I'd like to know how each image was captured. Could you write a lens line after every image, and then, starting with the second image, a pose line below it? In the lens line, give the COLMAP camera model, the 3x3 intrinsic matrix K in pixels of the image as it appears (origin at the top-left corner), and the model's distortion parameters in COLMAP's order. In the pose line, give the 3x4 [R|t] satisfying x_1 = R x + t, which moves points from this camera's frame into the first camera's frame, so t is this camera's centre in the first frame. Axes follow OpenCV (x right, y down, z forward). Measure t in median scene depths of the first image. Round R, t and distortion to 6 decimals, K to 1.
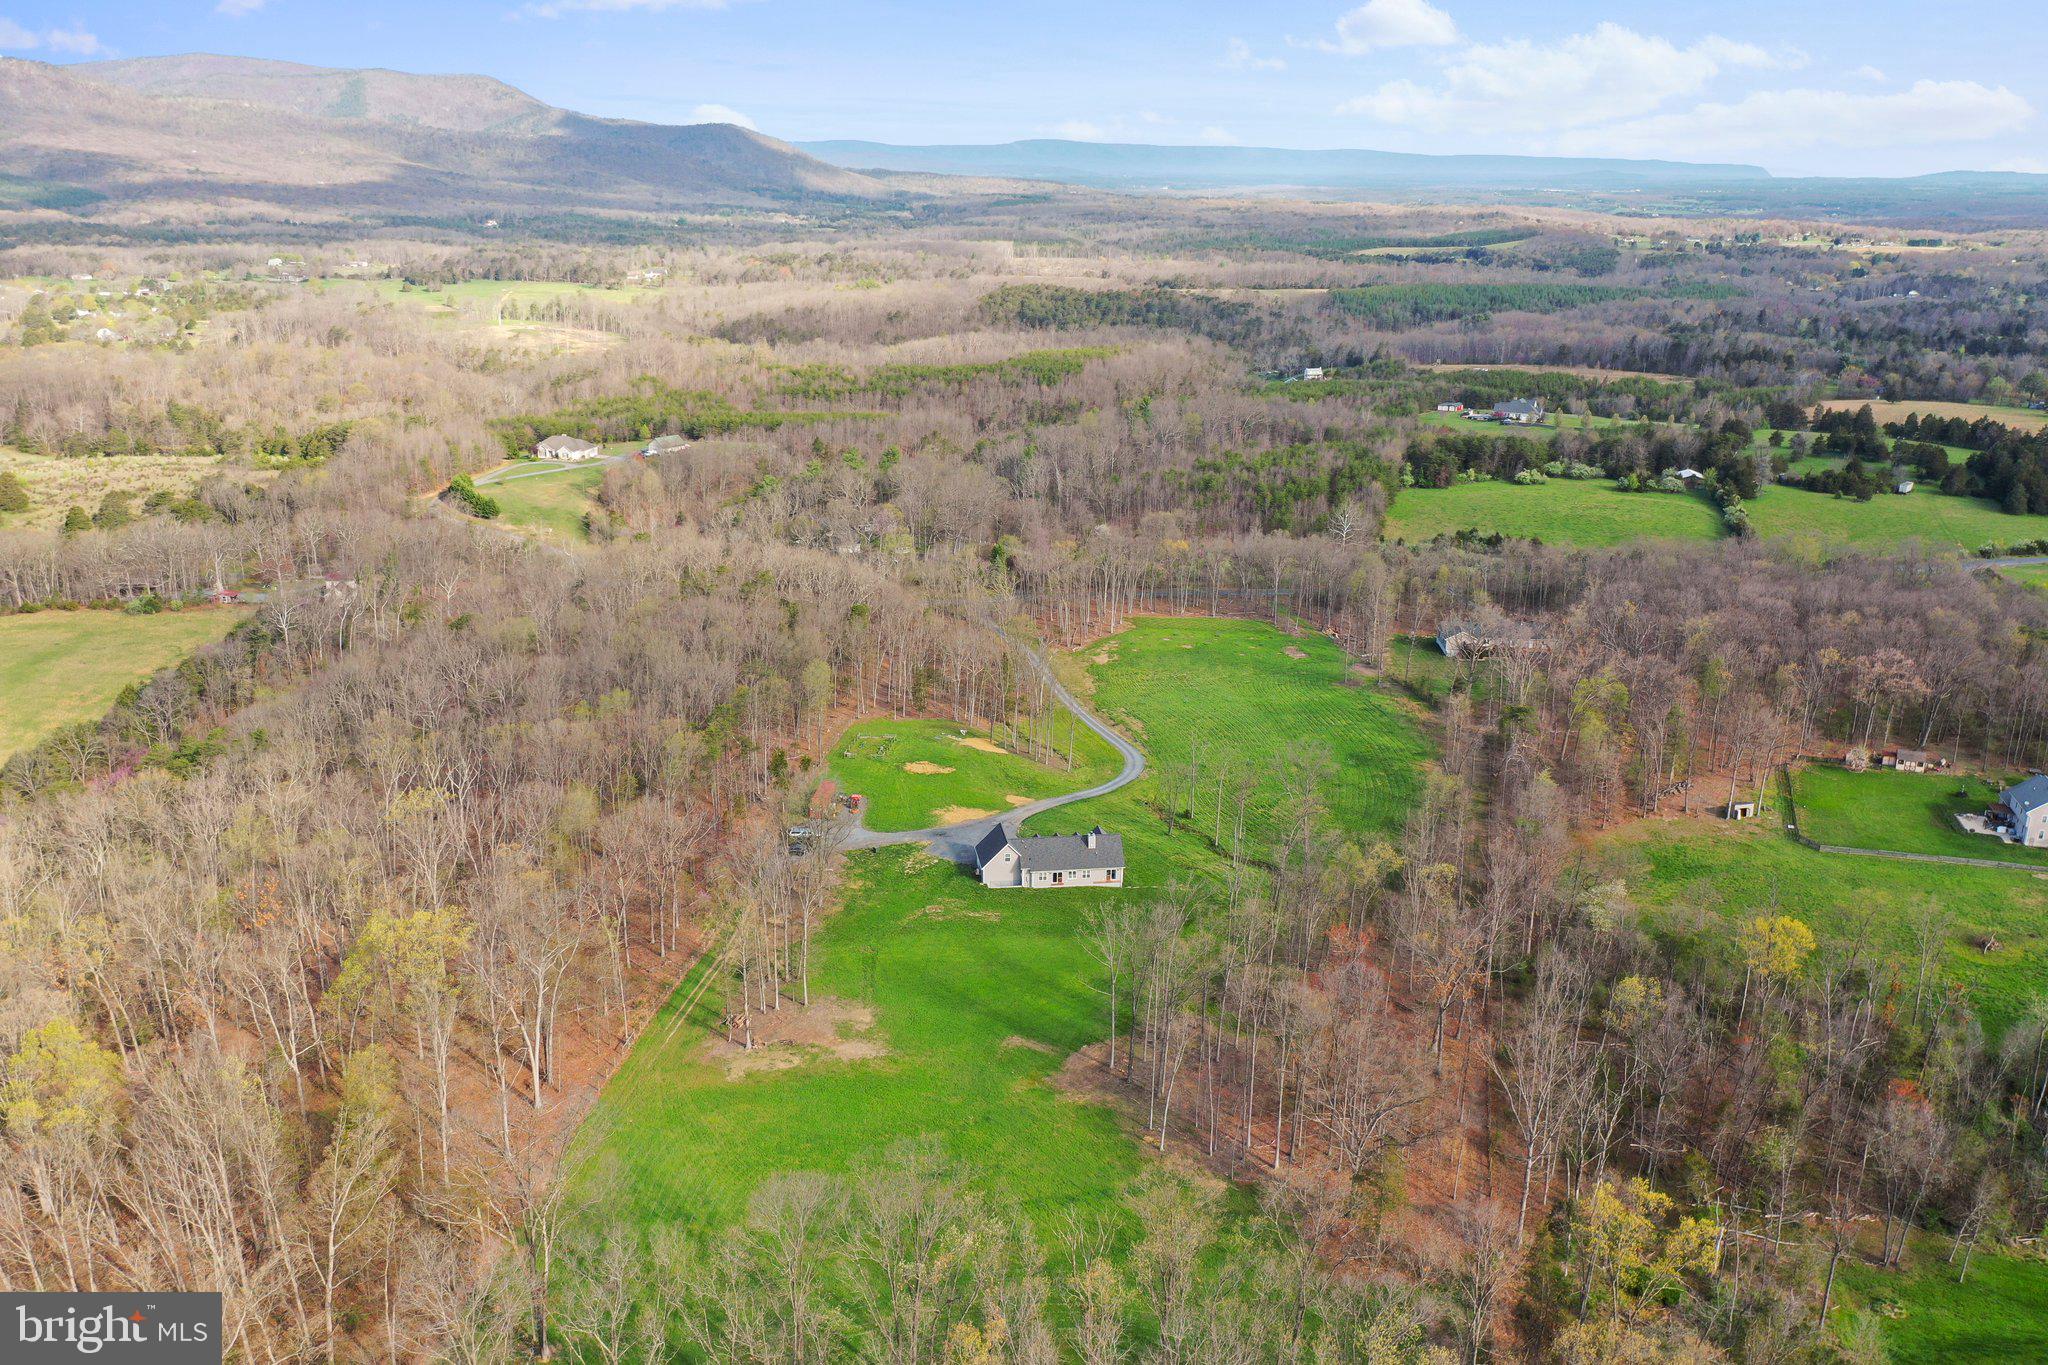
lens RADIAL K [[1616.6, 0, 1024.0], [0, 1616.6, 682.5], [0, 0, 1]] dist [-0.007324, -0.001223]
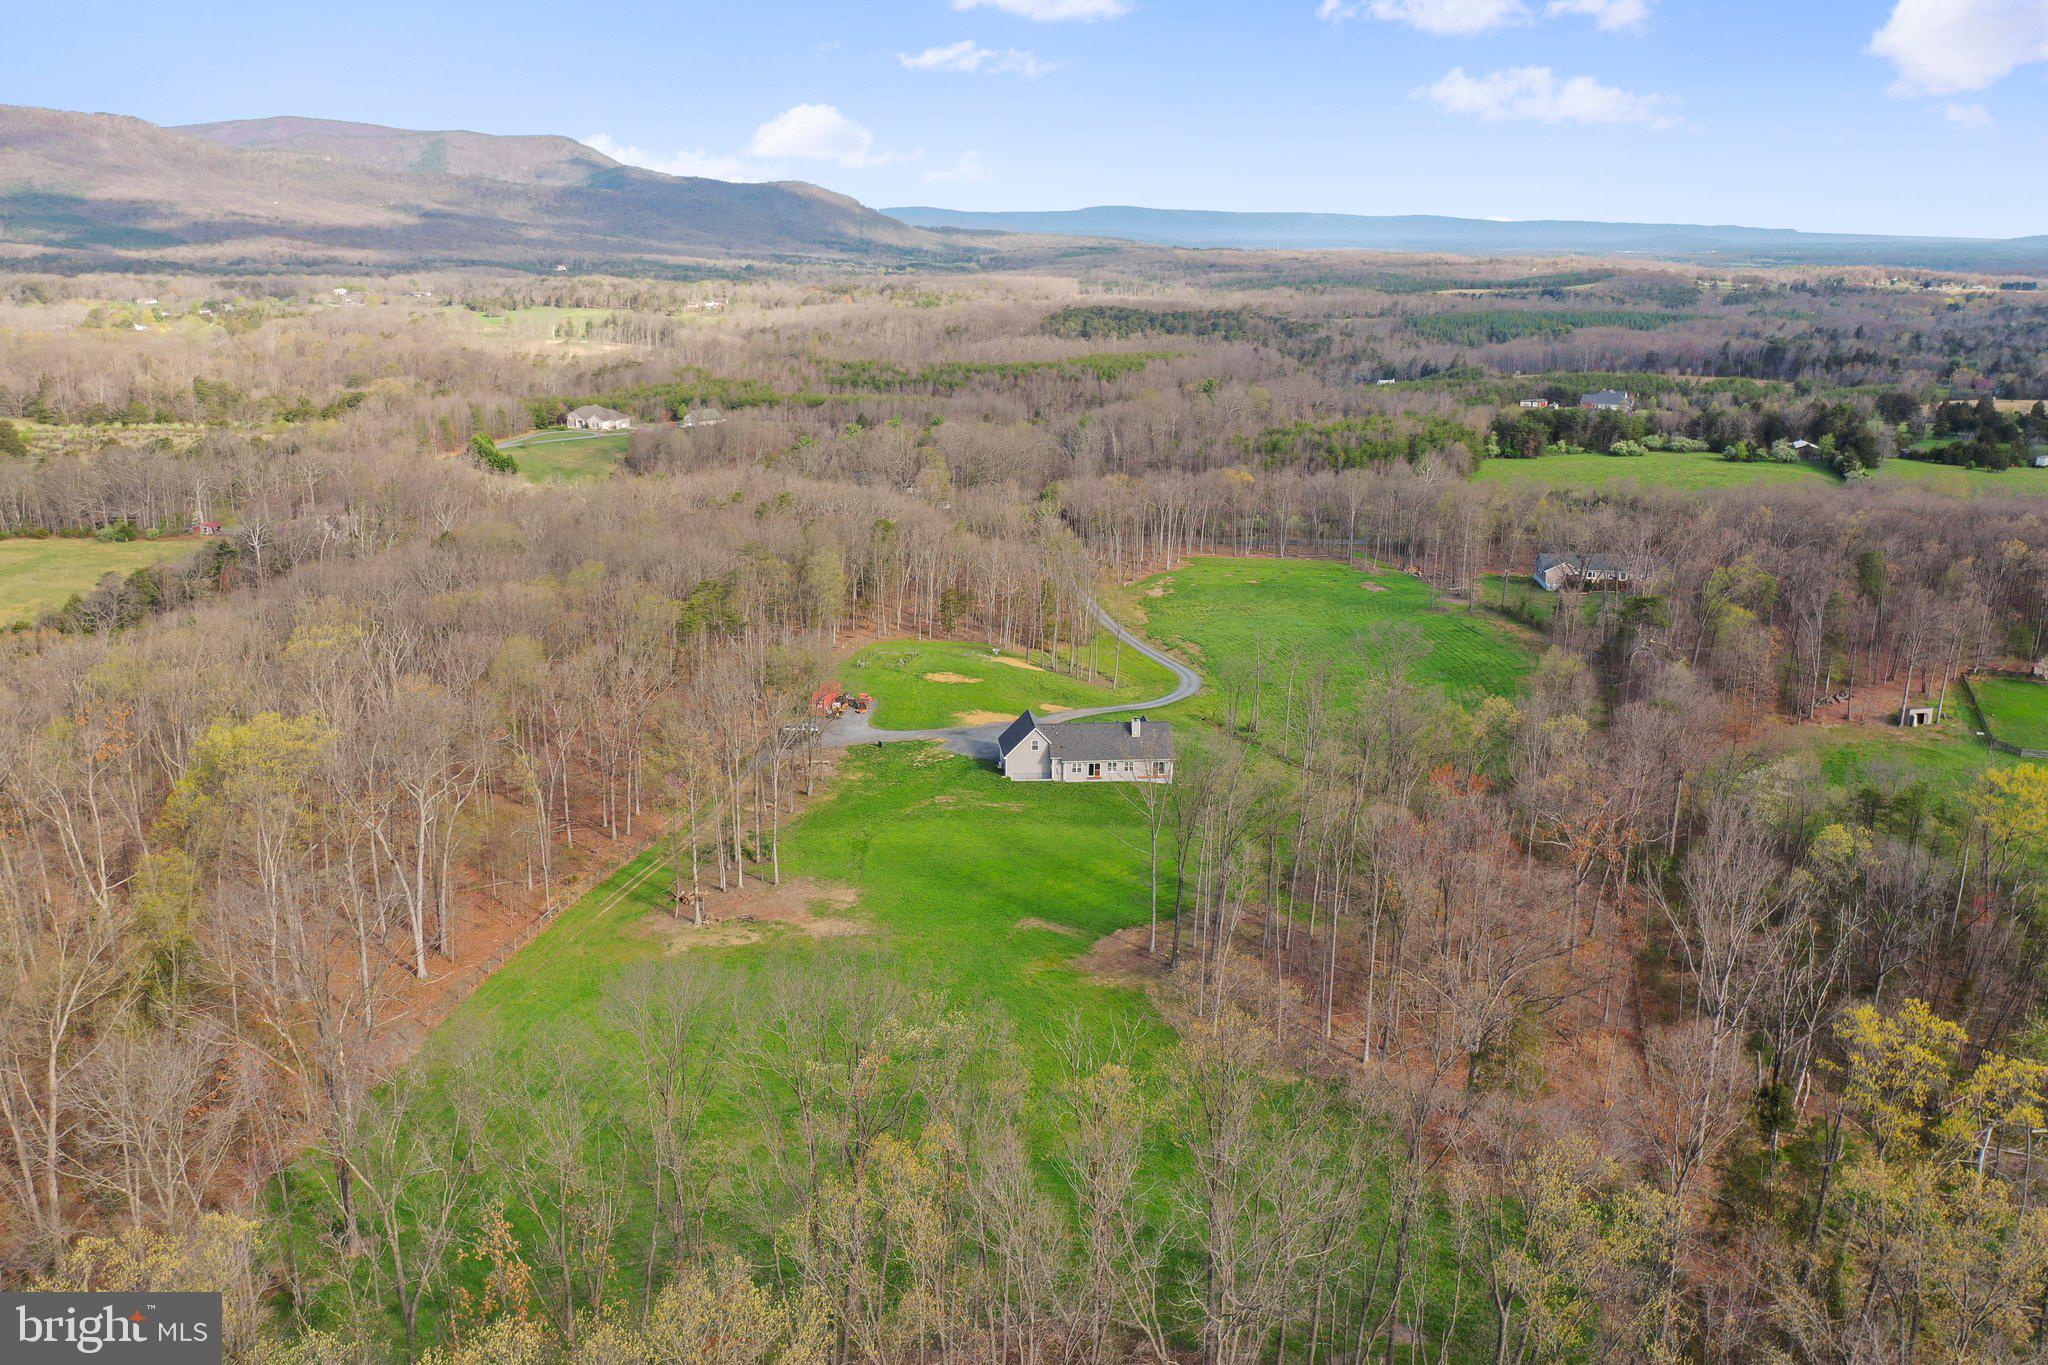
lens RADIAL K [[1616.6, 0, 1024.0], [0, 1616.6, 682.5], [0, 0, 1]] dist [-0.007324, -0.001223]
pose [[0.999140, 0.009607, -0.040346, 0.007639], [-0.011256, 0.999102, -0.040838, 0.047645], [0.039918, 0.041257, 0.998351, 0.069966]]
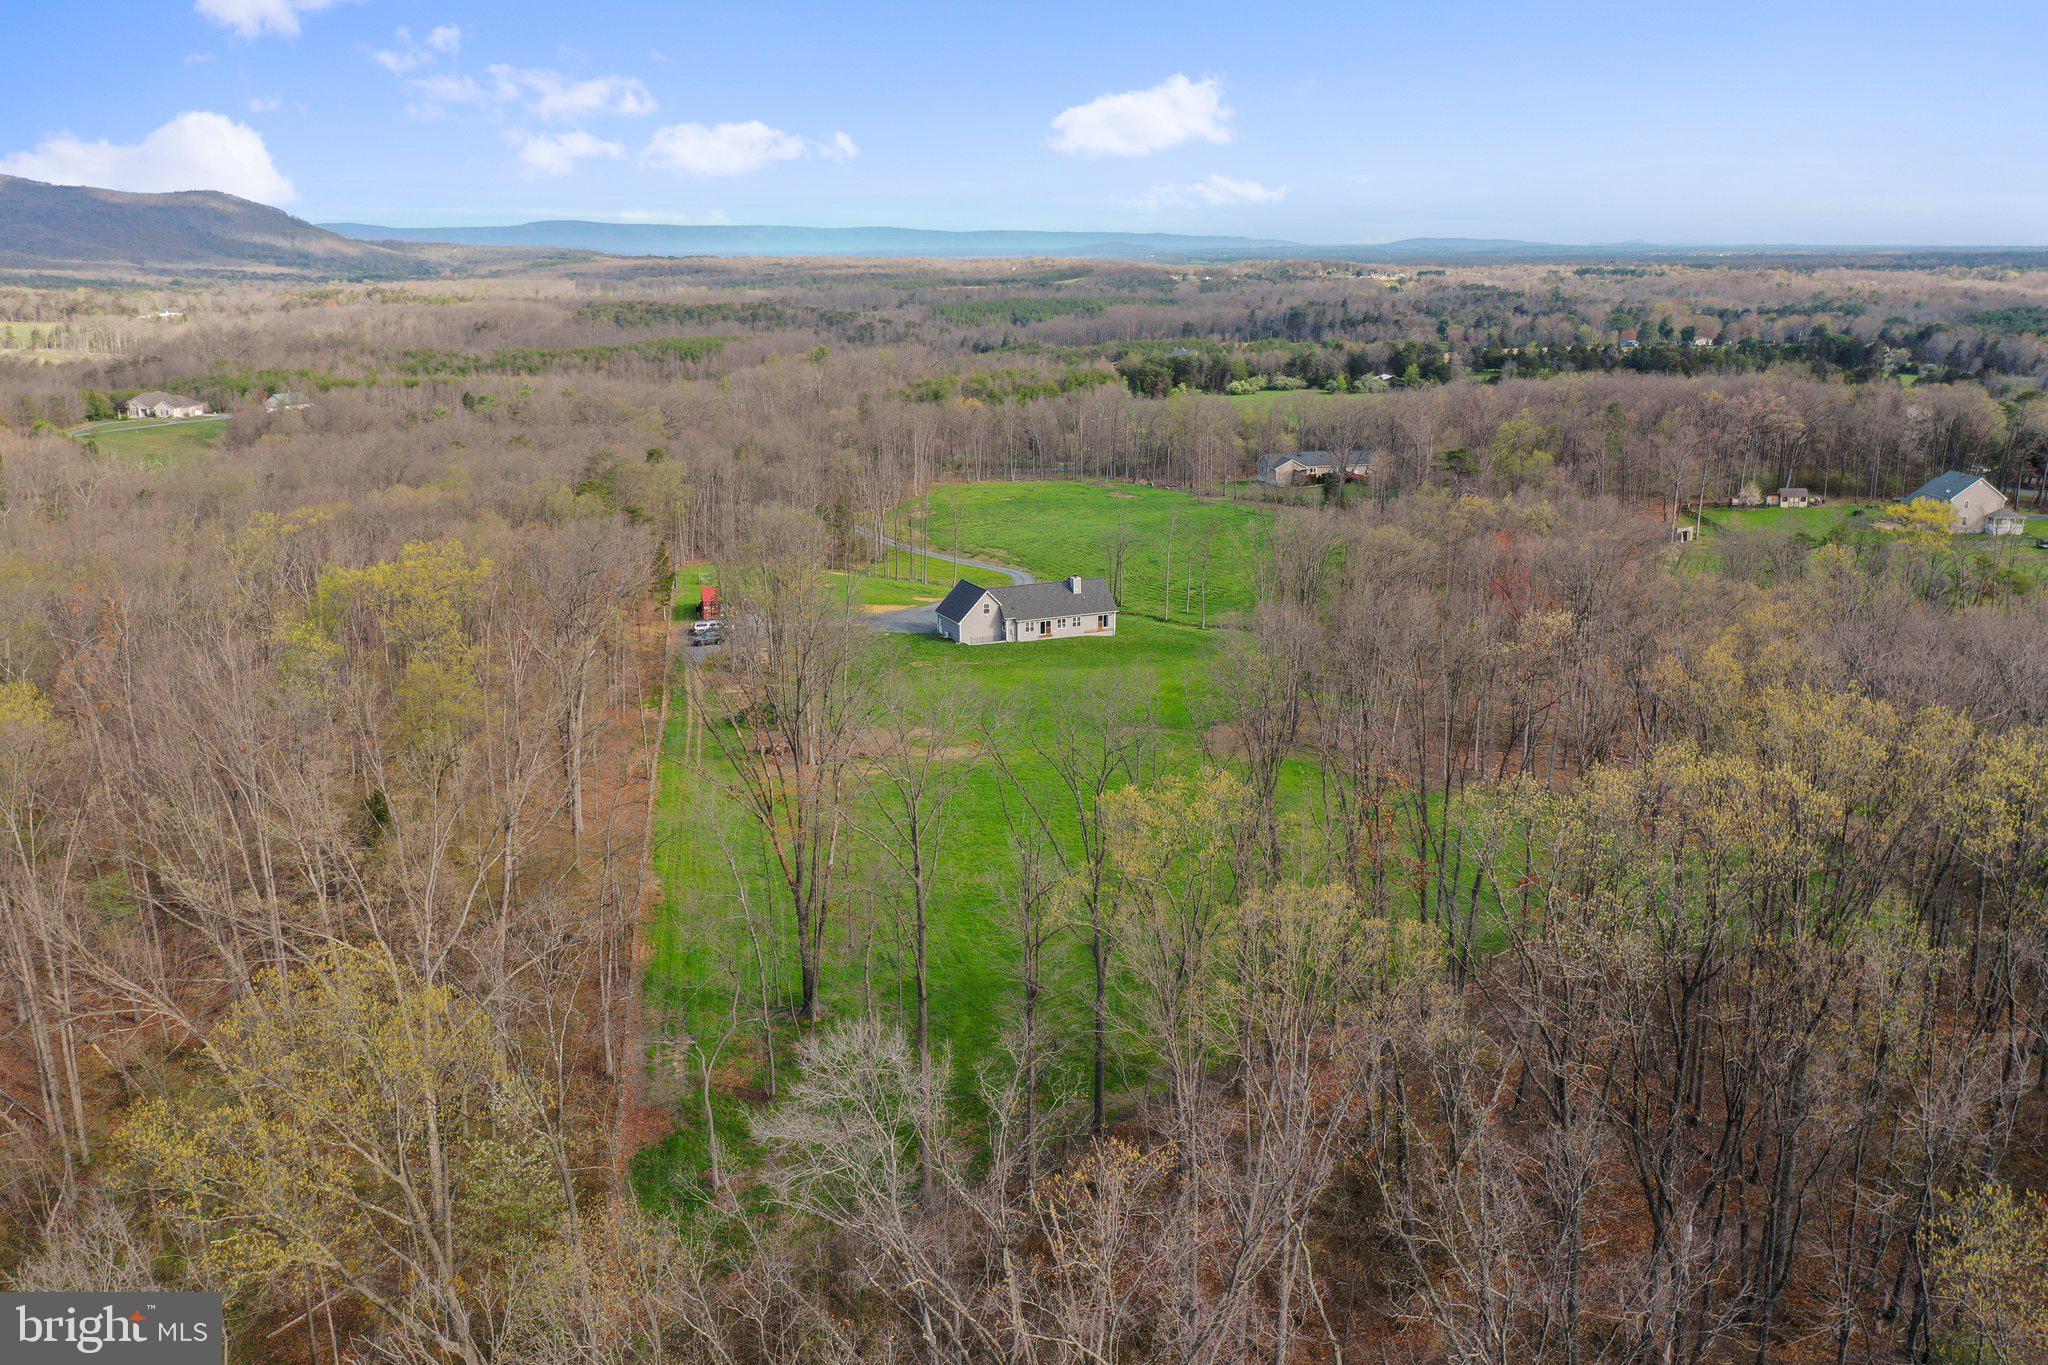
lens RADIAL K [[1647.5, 0, 1024.0], [0, 1647.5, 682.5], [0, 0, 1]] dist [-0.007077, -0.001340]
pose [[0.960332, -0.085659, 0.265377, -0.096045], [0.099994, 0.994144, -0.040962, 0.079428], [-0.260314, 0.065873, 0.963274, 0.074973]]
